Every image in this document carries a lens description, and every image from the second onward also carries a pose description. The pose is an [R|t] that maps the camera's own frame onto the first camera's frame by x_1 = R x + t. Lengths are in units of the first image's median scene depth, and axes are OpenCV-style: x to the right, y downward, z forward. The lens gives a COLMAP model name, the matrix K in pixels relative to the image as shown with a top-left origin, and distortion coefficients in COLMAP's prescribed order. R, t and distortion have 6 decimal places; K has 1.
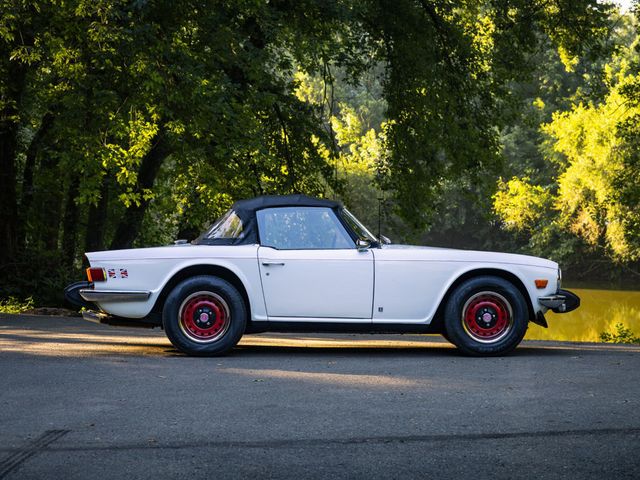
lens RADIAL K [[1668.2, 0, 320.0], [0, 1668.2, 240.0], [0, 0, 1]] dist [0.042559, 0.060682]
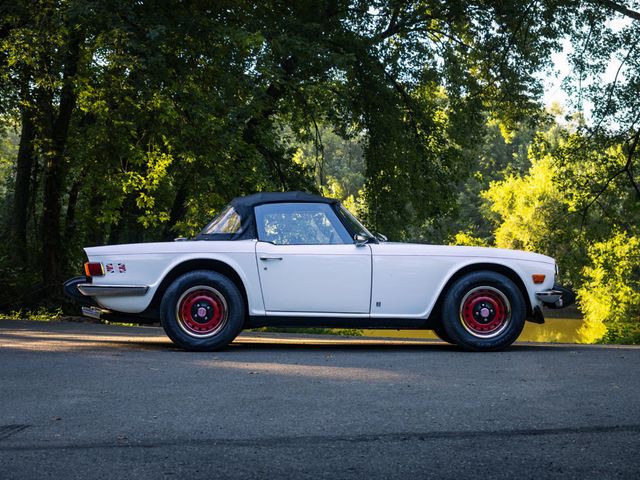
lens RADIAL K [[1198.1, 0, 320.0], [0, 1198.1, 240.0], [0, 0, 1]] dist [0.008130, 0.156234]
pose [[0.999968, 0.001705, 0.007828, -0.004362], [-0.001387, 0.999181, -0.040437, 0.032158], [-0.007890, 0.040424, 0.999151, 0.280142]]
